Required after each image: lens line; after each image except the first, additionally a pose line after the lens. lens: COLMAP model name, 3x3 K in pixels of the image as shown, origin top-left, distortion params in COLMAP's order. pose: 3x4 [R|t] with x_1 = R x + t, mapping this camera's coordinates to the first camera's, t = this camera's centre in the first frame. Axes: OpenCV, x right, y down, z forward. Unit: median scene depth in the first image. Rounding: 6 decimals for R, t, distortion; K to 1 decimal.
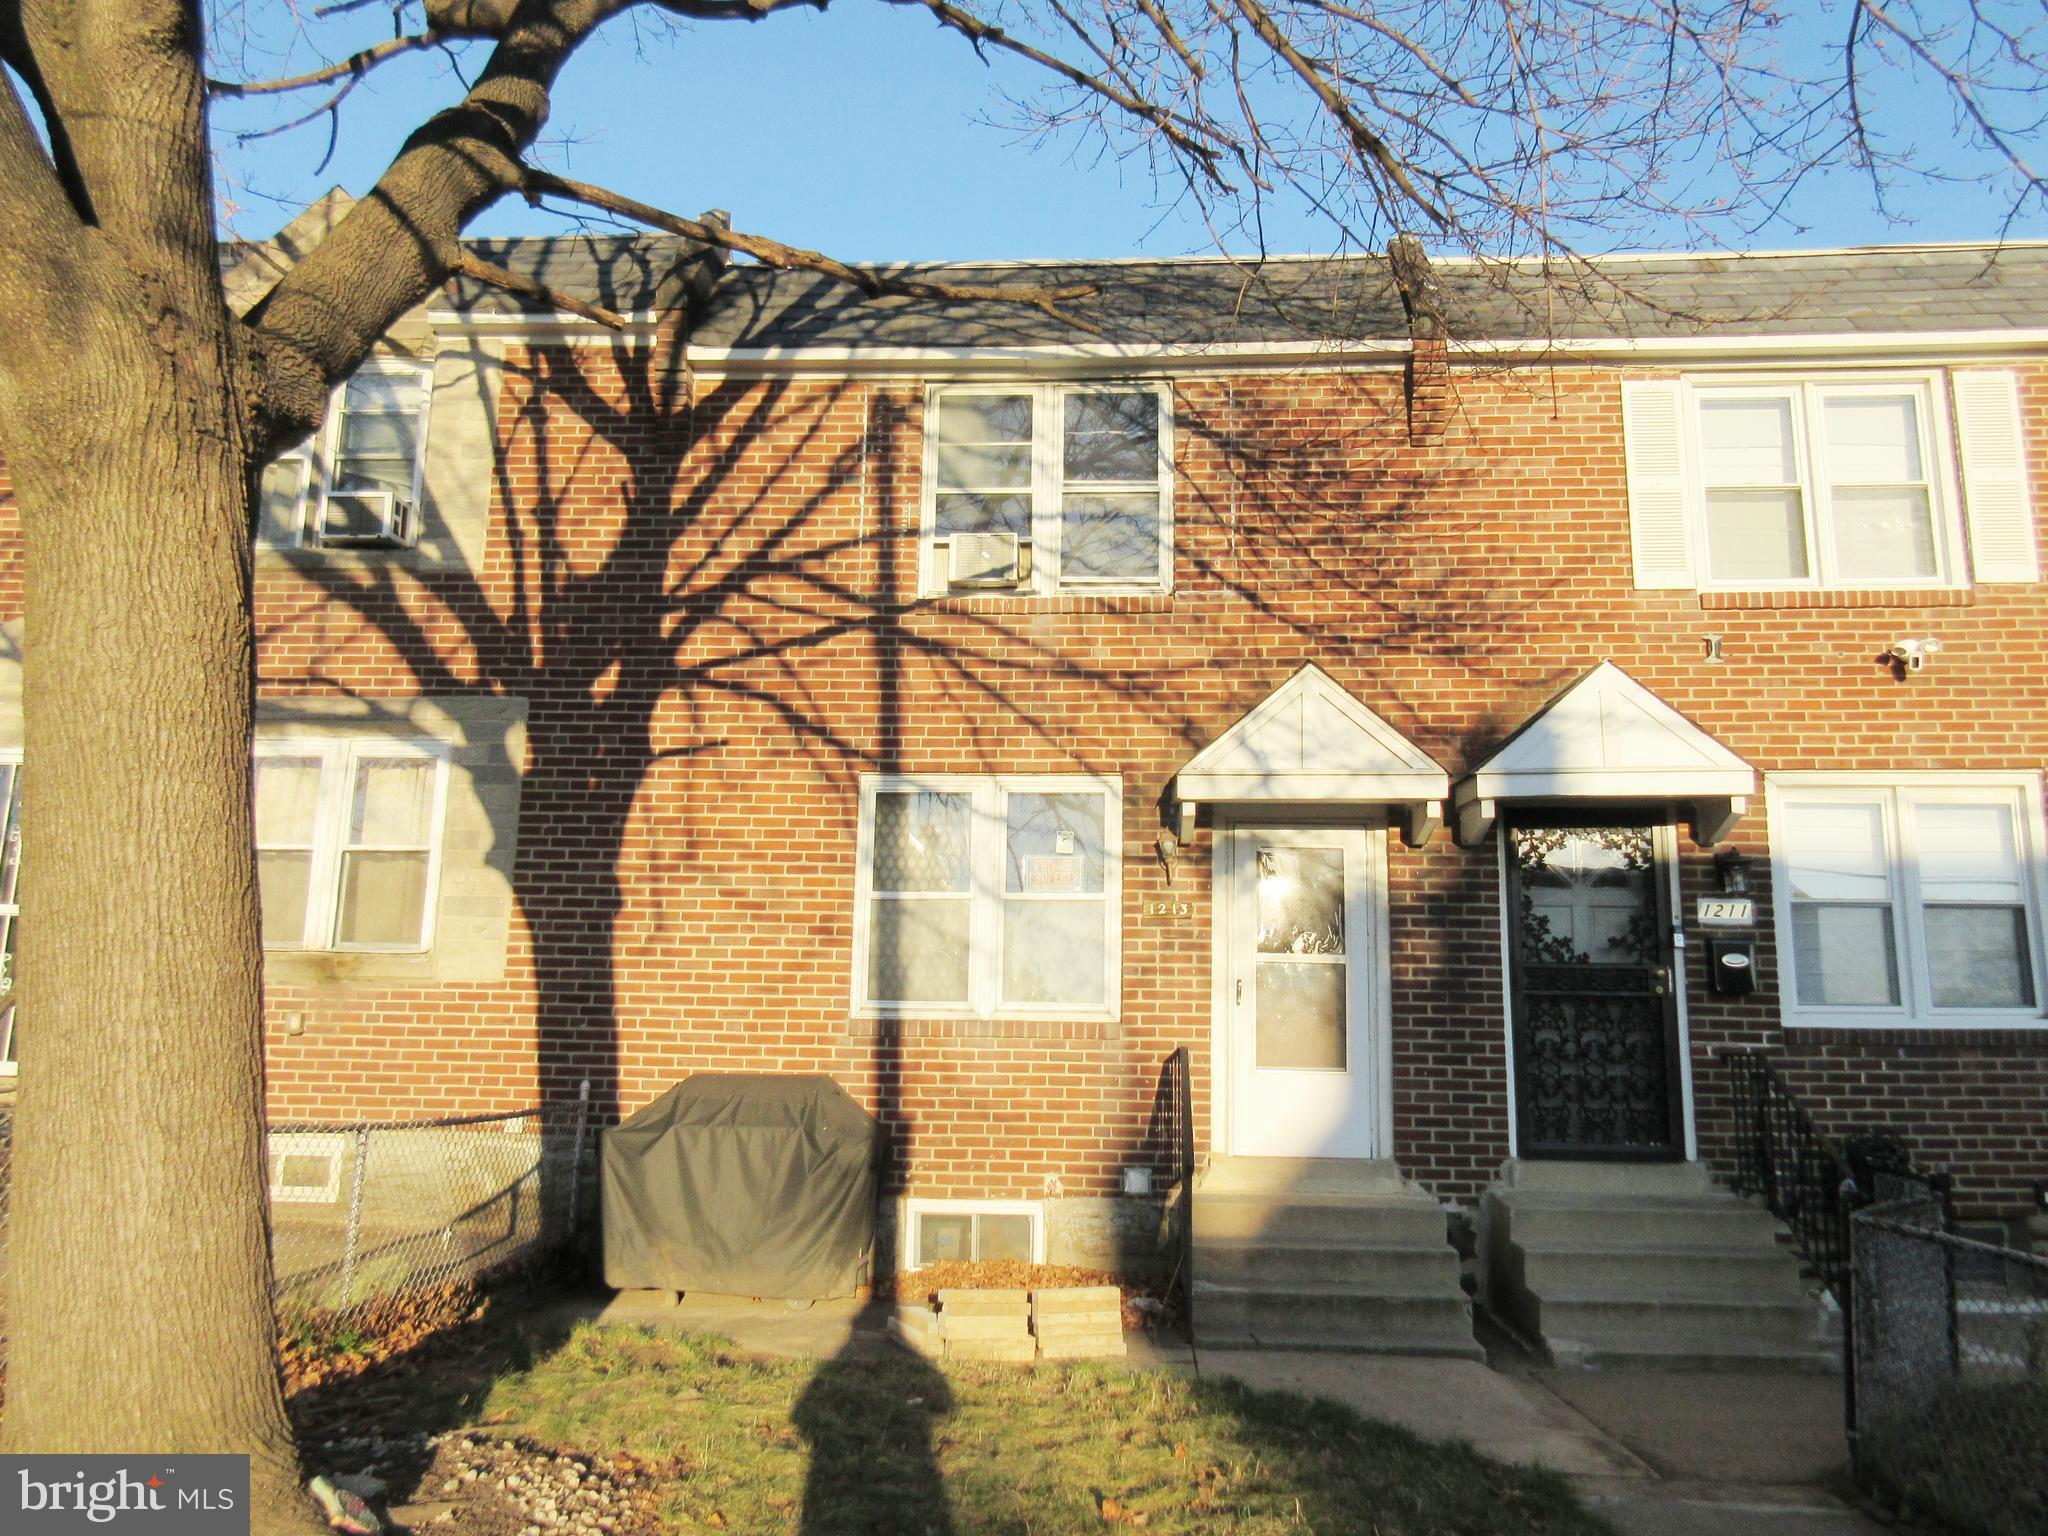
lens RADIAL K [[1522.7, 0, 1035.6], [0, 1522.7, 803.4], [0, 0, 1]] dist [-0.005333, -0.000123]
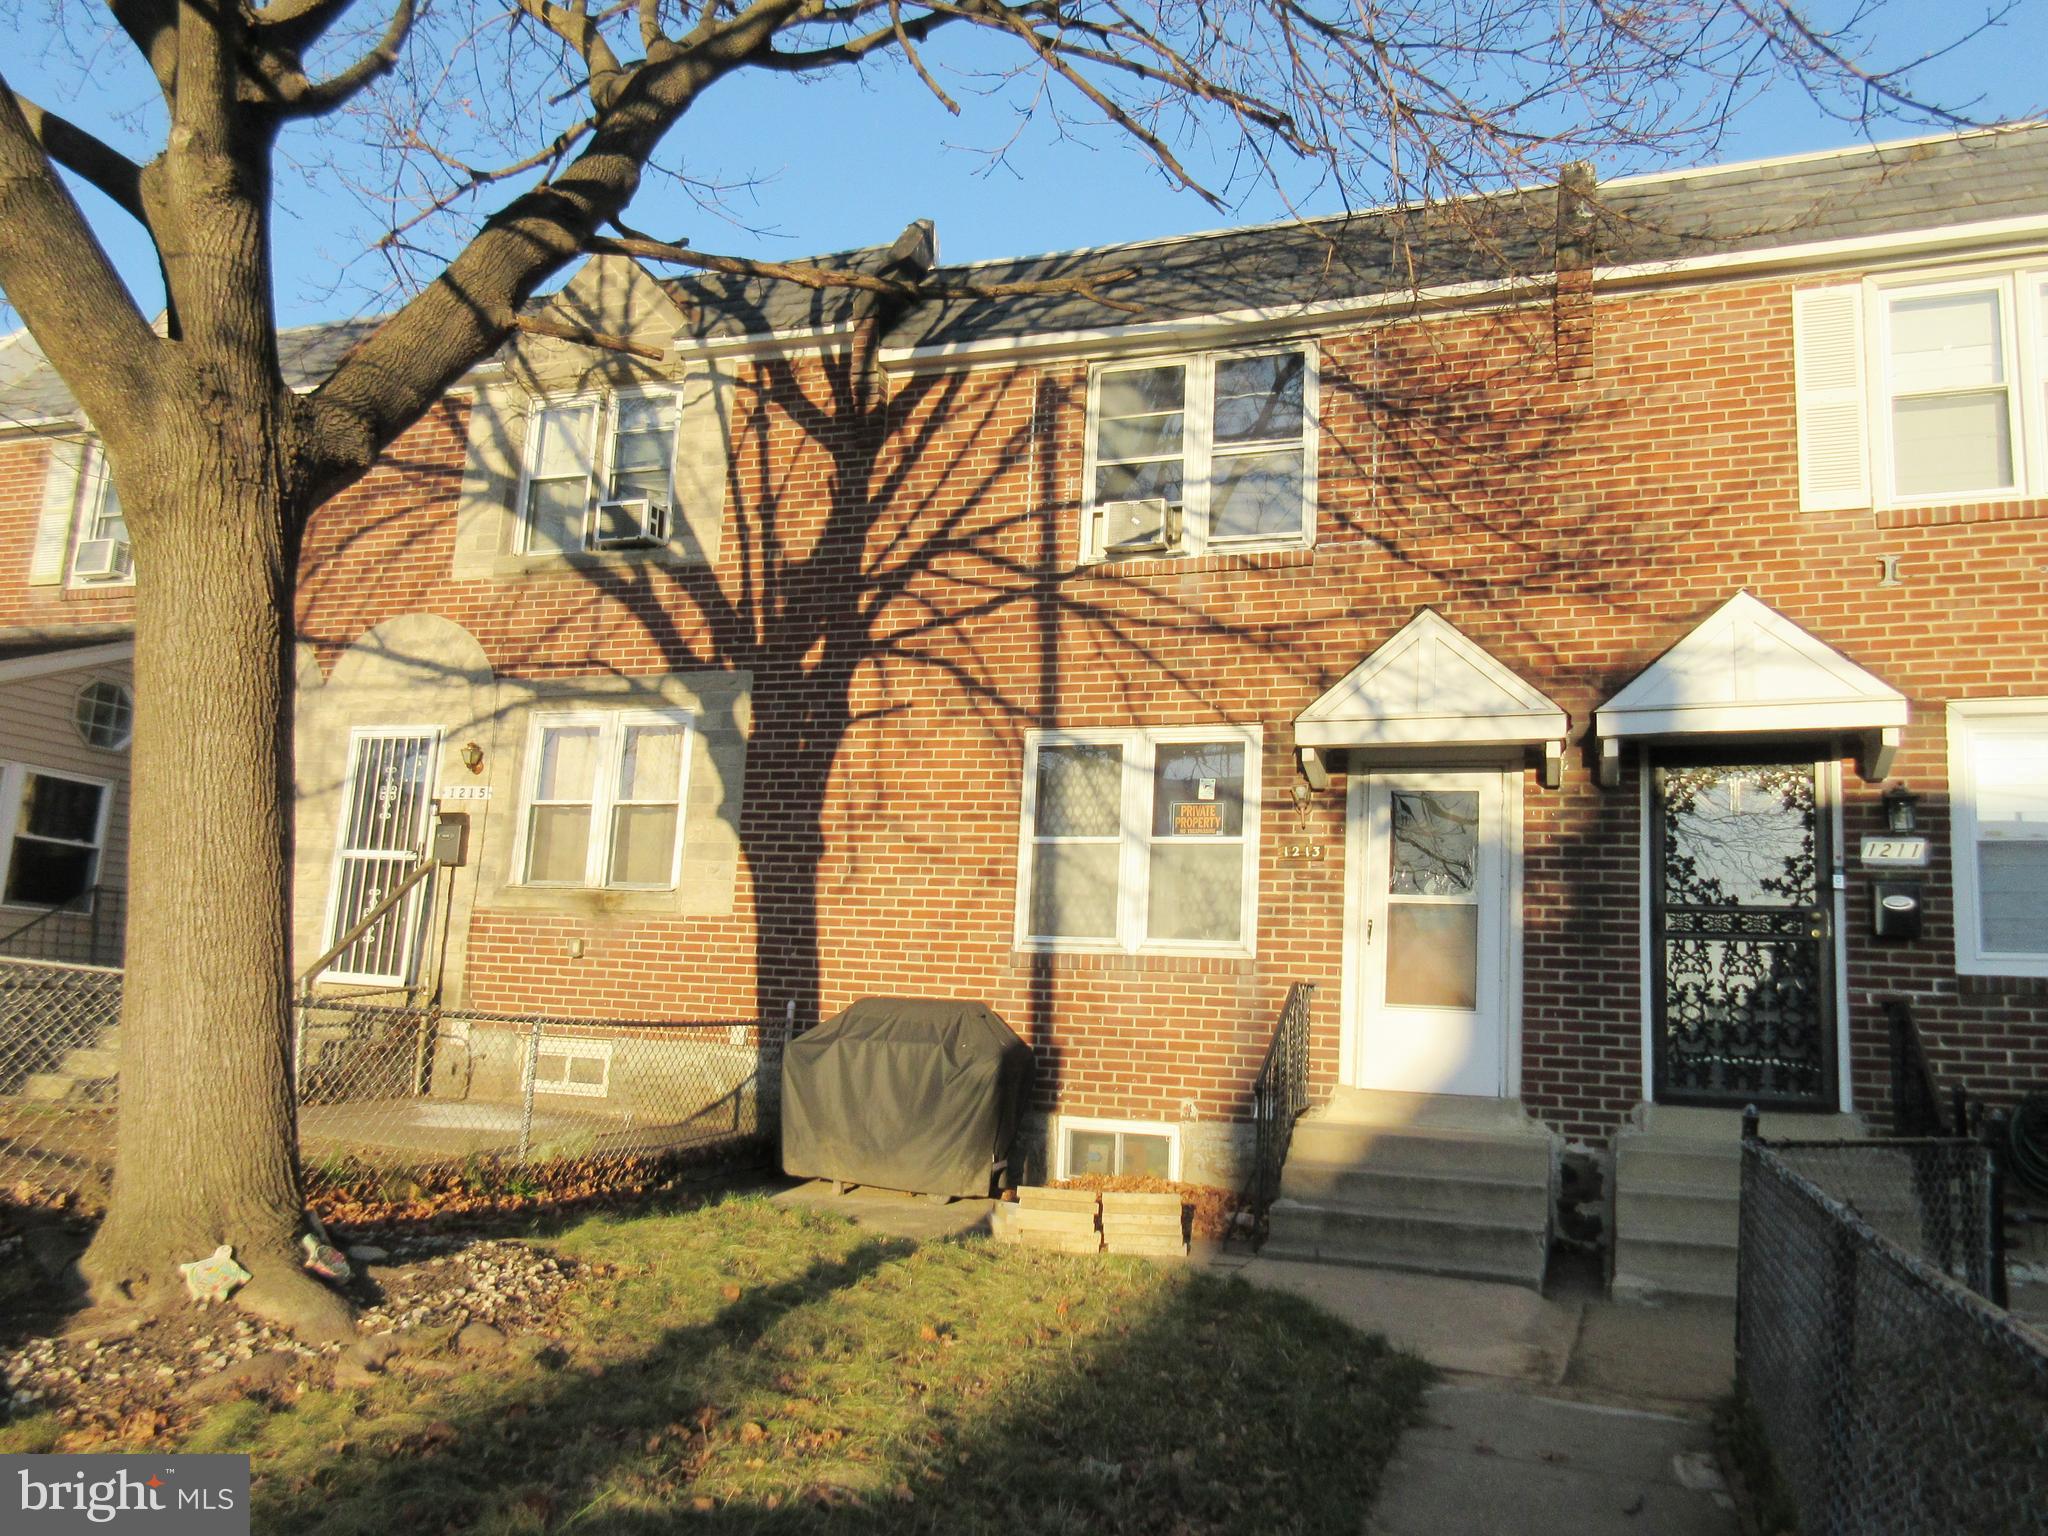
lens RADIAL K [[1517.0, 0, 1024.0], [0, 1517.0, 810.0], [0, 0, 1]] dist [-0.001859, 0.003334]
pose [[0.958314, -0.010700, -0.285516, 0.195912], [0.018060, 0.999569, 0.023160, 0.013190], [0.285145, -0.027351, 0.958094, -0.045631]]
